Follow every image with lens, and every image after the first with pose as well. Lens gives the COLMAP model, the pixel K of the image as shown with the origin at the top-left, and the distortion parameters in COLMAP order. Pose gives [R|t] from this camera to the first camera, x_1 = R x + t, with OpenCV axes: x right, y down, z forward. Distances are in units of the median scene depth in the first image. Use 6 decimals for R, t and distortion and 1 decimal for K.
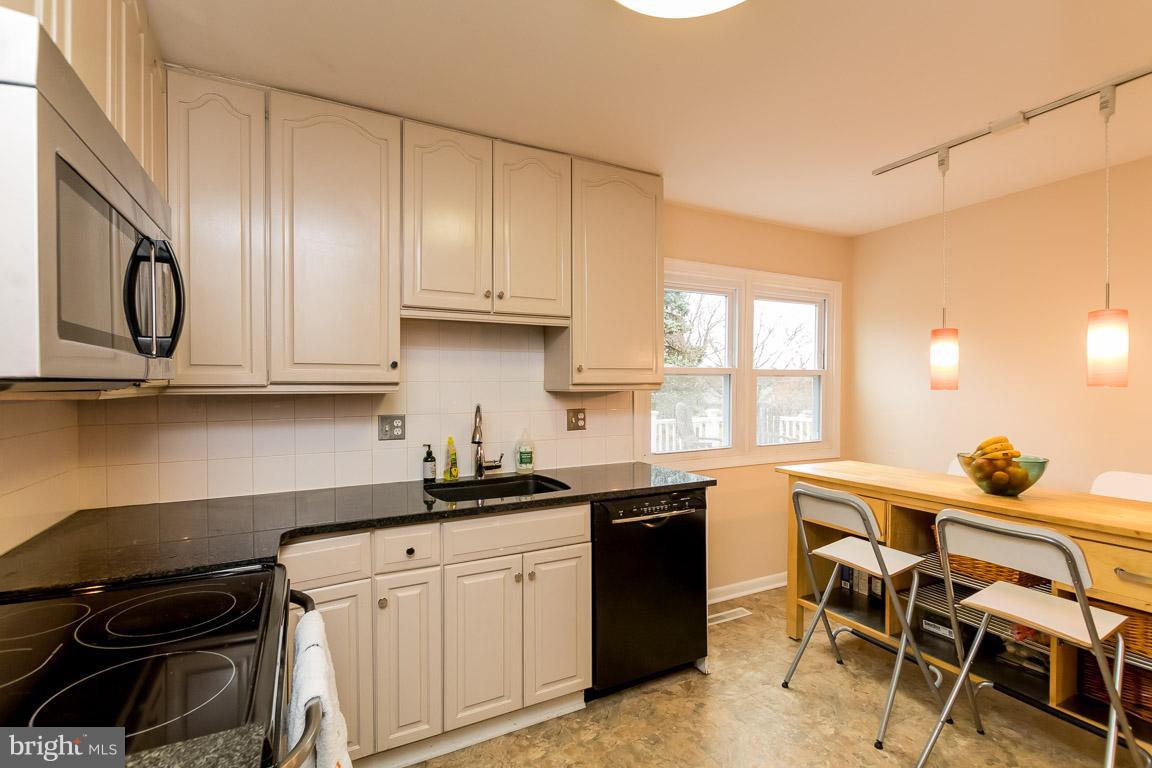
lens RADIAL K [[523.7, 0, 575.2], [0, 523.7, 385.0], [0, 0, 1]] dist [0.000041, -0.000170]
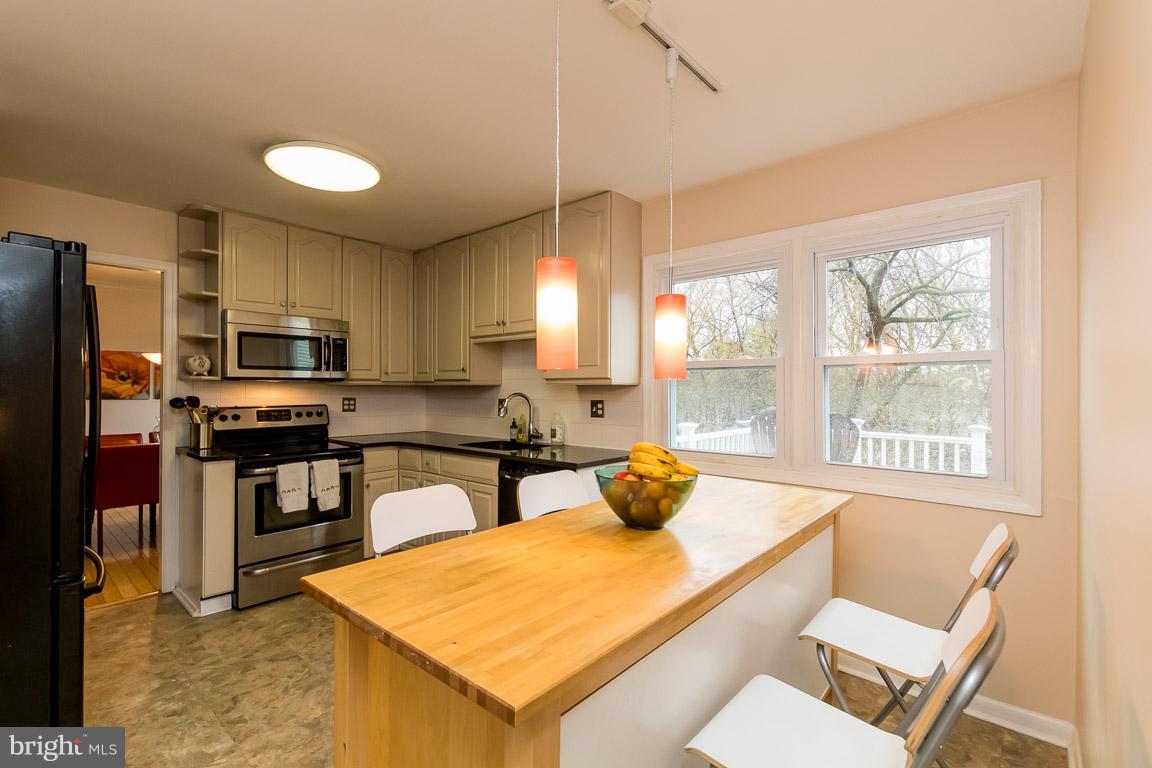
lens RADIAL K [[523.7, 0, 577.7], [0, 523.7, 385.7], [0, 0, 1]] dist [0.000041, -0.000170]
pose [[0.353334, -0.003317, -0.935491, 1.312743], [-0.004342, 0.999977, -0.005185, 0.021847], [0.935487, 0.005894, 0.353312, 0.613700]]
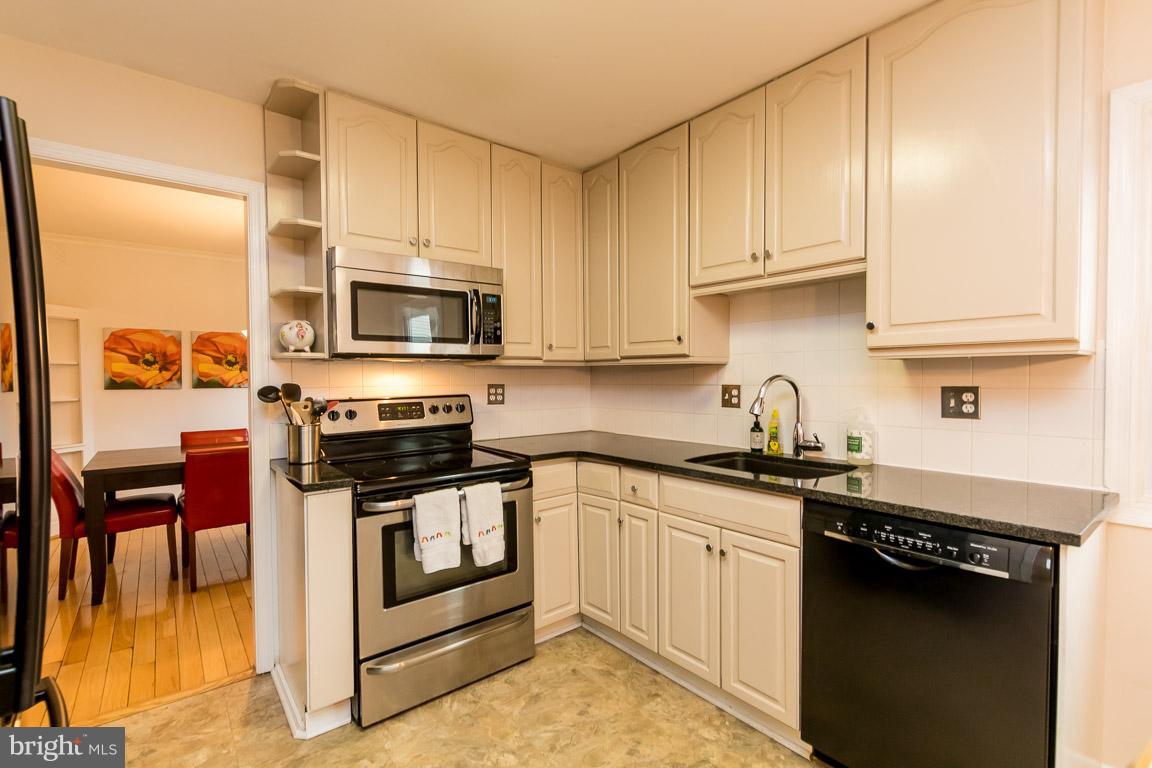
lens RADIAL K [[523.7, 0, 573.6], [0, 523.7, 385.6], [0, 0, 1]] dist [0.000041, -0.000170]
pose [[0.188601, 0.020515, -0.981839, 0.649866], [0.004853, 0.999750, 0.021822, 0.032747], [0.982042, -0.008881, 0.188454, 0.464327]]
